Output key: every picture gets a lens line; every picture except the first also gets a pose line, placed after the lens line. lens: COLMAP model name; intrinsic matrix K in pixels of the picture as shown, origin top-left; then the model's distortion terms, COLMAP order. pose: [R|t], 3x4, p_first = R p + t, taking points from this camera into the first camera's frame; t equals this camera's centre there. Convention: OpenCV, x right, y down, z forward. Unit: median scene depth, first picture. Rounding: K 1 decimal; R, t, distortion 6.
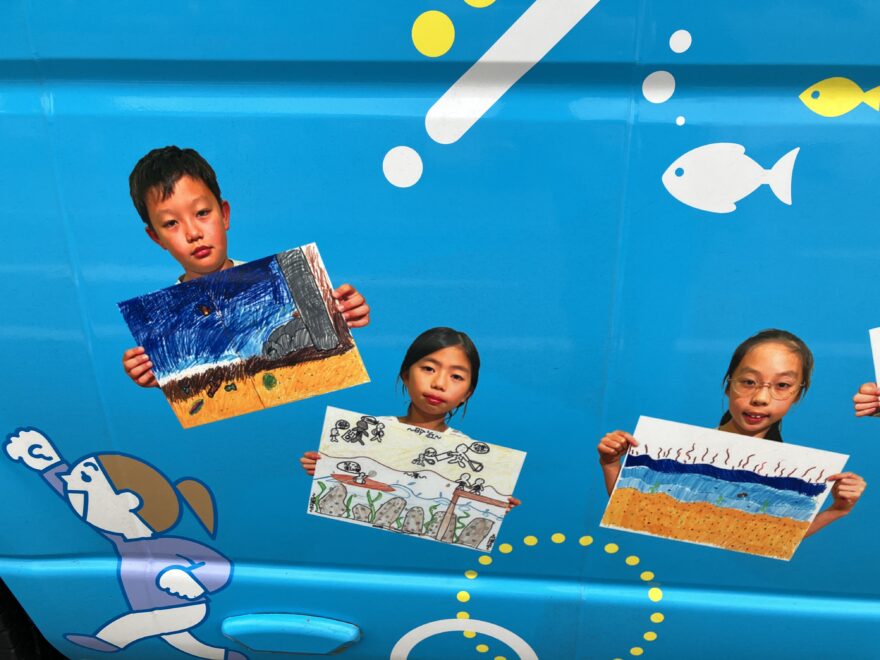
lens RADIAL K [[727.2, 0, 439.5], [0, 727.2, 328.2], [0, 0, 1]] dist [0.041969, -0.085342]
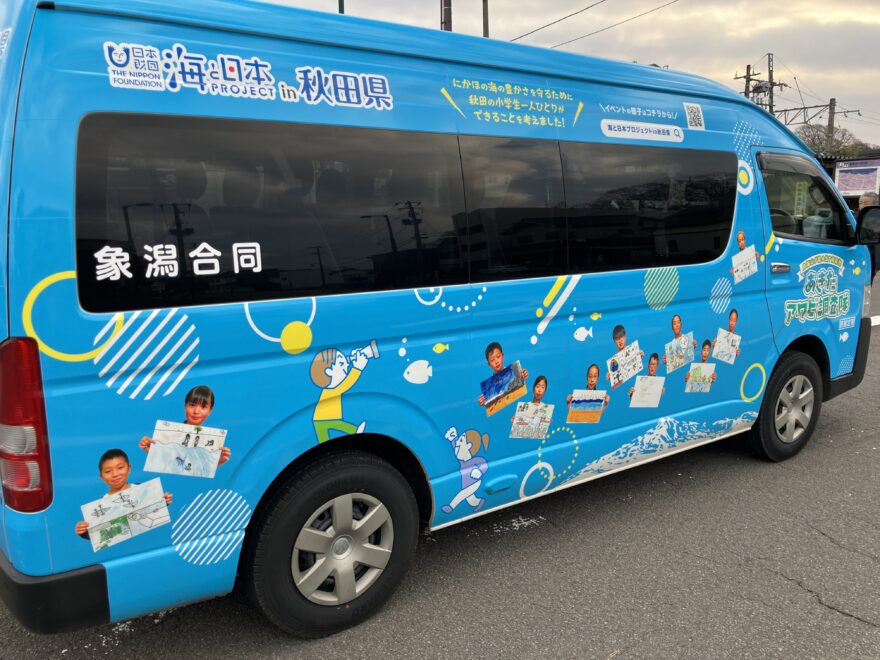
lens RADIAL K [[727.2, 0, 437.5], [0, 727.2, 328.6], [0, 0, 1]] dist [0.111203, -0.284593]
pose [[0.763136, -0.114209, 0.636065, -2.938274], [0.252444, 0.958740, -0.130730, 0.131005], [-0.594891, 0.260336, 0.760480, -1.826269]]
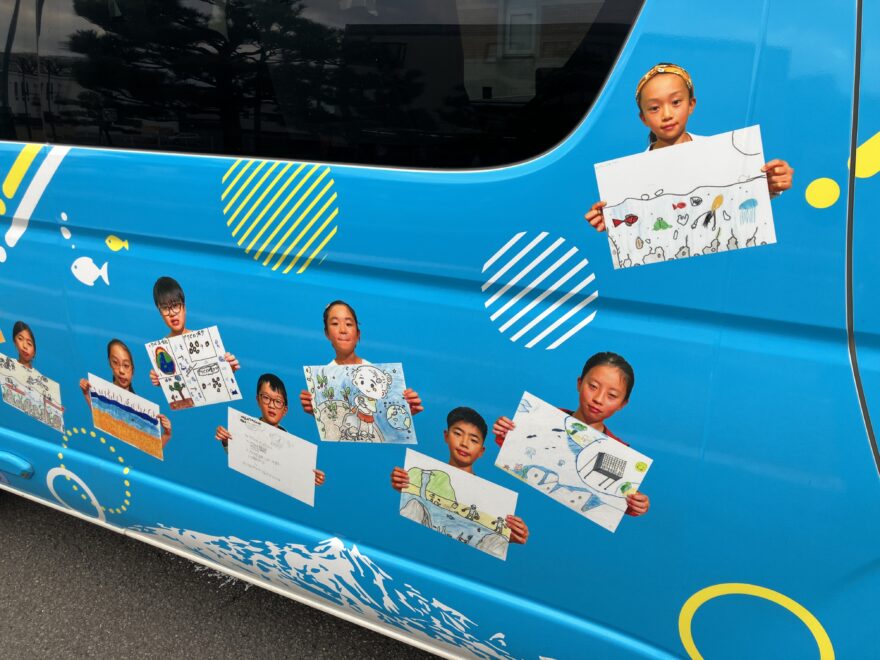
lens RADIAL K [[716.4, 0, 439.4], [0, 716.4, 325.3], [0, 0, 1]] dist [0.011474, 0.006663]
pose [[0.924953, 0.124866, -0.358986, 1.987983], [-0.153426, 0.986787, -0.052081, -0.071273], [0.347740, 0.103250, 0.931889, -0.672171]]
